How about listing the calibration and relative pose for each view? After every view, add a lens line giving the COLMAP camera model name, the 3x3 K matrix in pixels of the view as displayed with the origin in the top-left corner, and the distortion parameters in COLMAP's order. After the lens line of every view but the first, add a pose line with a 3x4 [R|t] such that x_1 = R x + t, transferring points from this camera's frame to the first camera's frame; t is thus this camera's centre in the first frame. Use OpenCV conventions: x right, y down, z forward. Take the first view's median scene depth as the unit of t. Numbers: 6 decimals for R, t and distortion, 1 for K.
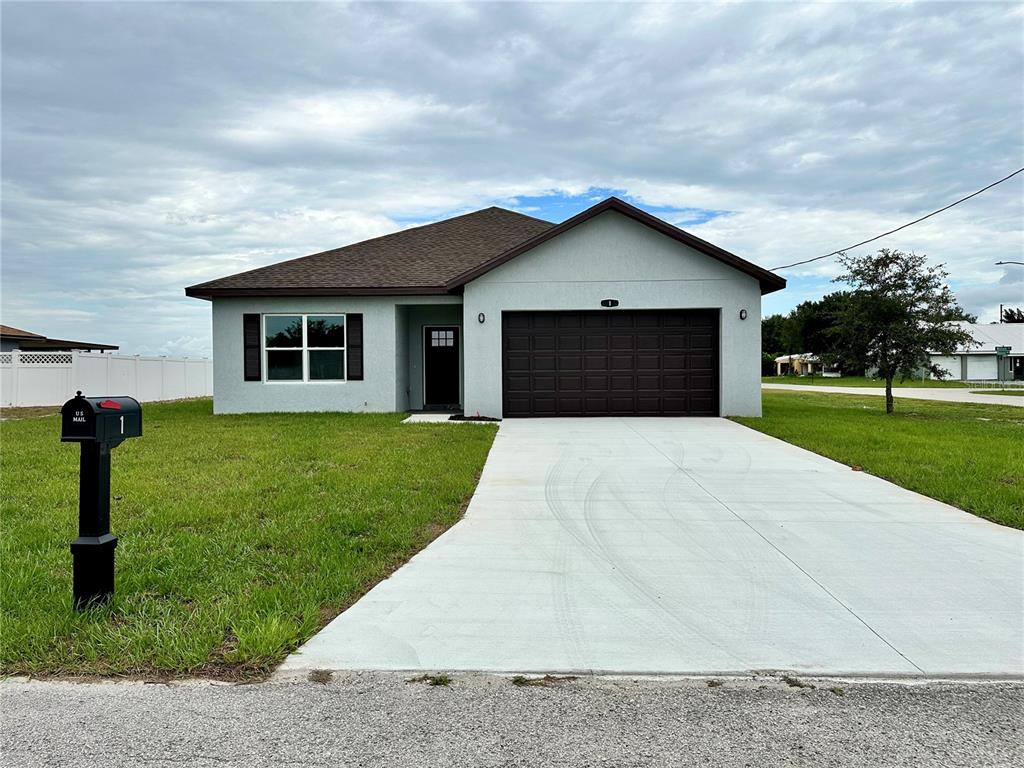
lens RADIAL K [[714.5, 0, 506.4], [0, 714.5, 389.9], [0, 0, 1]] dist [0.033418, -0.030709]
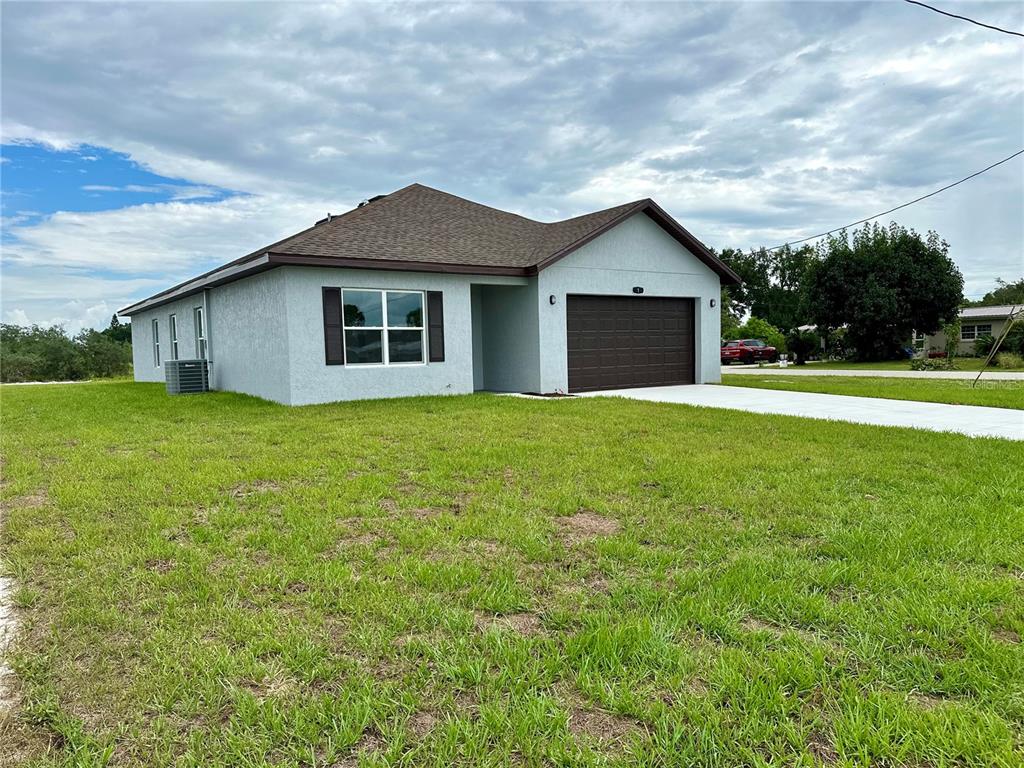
lens RADIAL K [[714.5, 0, 510.9], [0, 714.5, 390.4], [0, 0, 1]] dist [0.033418, -0.030709]
pose [[0.803028, -0.046001, 0.594164, -0.694981], [0.033322, 0.998923, 0.032301, -0.002736], [-0.595009, -0.006140, 0.803695, 0.178200]]
